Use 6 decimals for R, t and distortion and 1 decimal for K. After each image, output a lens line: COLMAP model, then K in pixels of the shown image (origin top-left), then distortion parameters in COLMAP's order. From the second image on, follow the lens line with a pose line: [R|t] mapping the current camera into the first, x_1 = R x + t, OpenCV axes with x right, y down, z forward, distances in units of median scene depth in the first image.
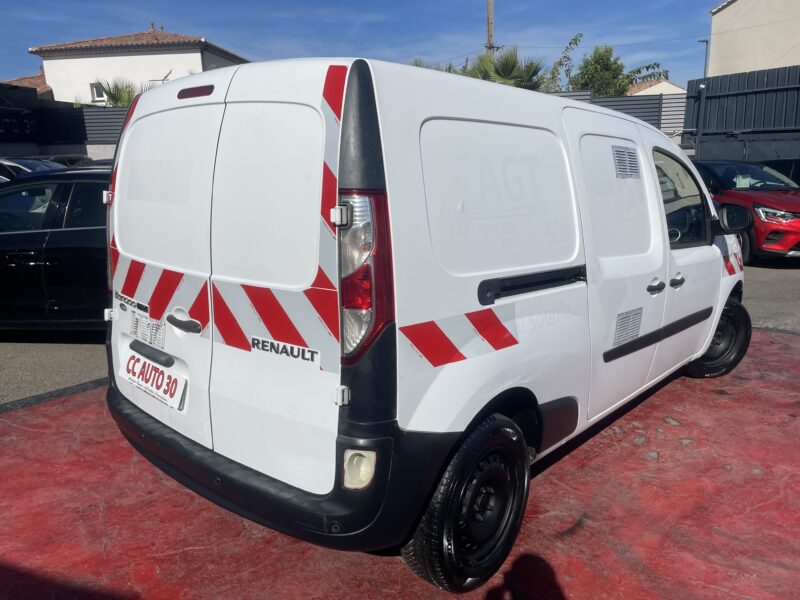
lens RADIAL K [[595.0, 0, 400.0], [0, 595.0, 300.0], [0, 0, 1]] dist [0.121076, -0.164115]
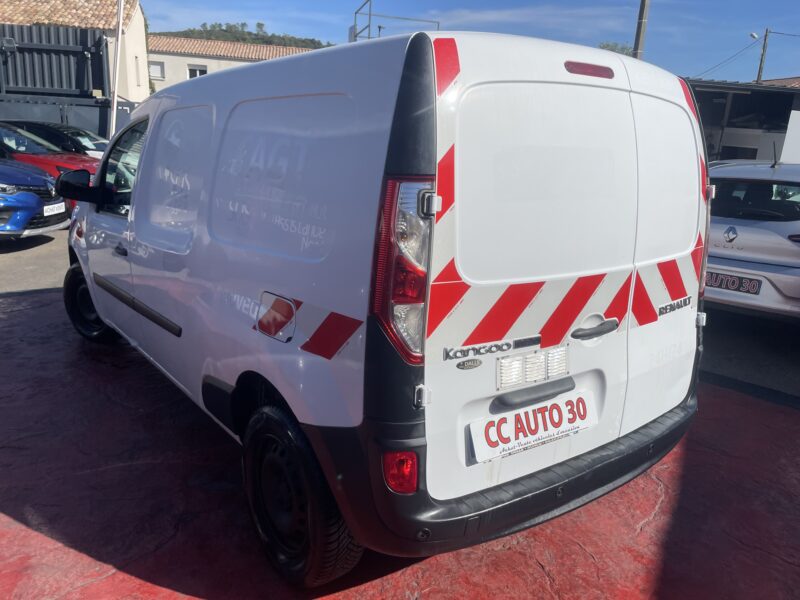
lens RADIAL K [[595.0, 0, 400.0], [0, 595.0, 300.0], [0, 0, 1]] dist [0.121076, -0.164115]
pose [[0.201907, -0.238398, 0.949947, -1.430635], [0.174376, 0.963177, 0.204655, -0.271793], [-0.963756, 0.124327, 0.236043, 1.199331]]
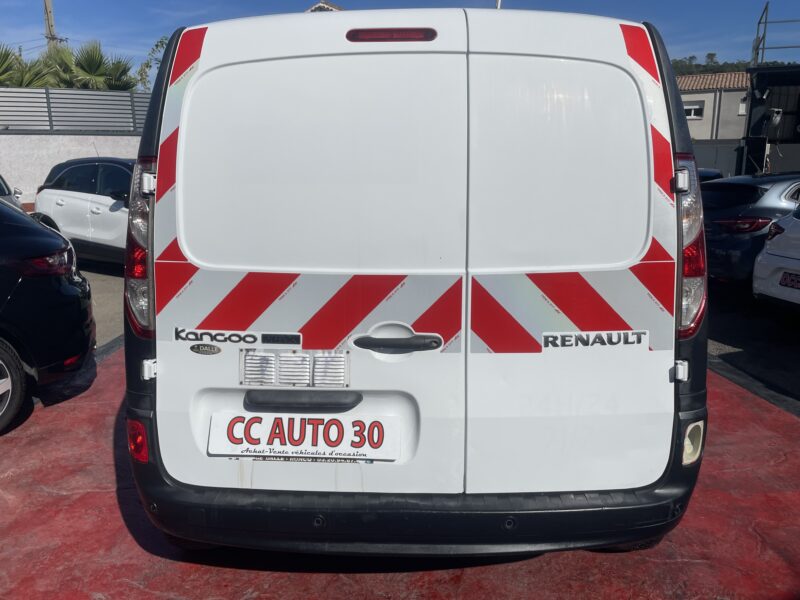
lens RADIAL K [[595.0, 0, 400.0], [0, 595.0, 300.0], [0, 0, 1]] dist [0.121076, -0.164115]
pose [[0.766110, -0.132803, 0.628839, -0.923401], [0.143586, 0.989056, 0.033947, -0.044084], [-0.626465, 0.064285, 0.776794, 0.468198]]
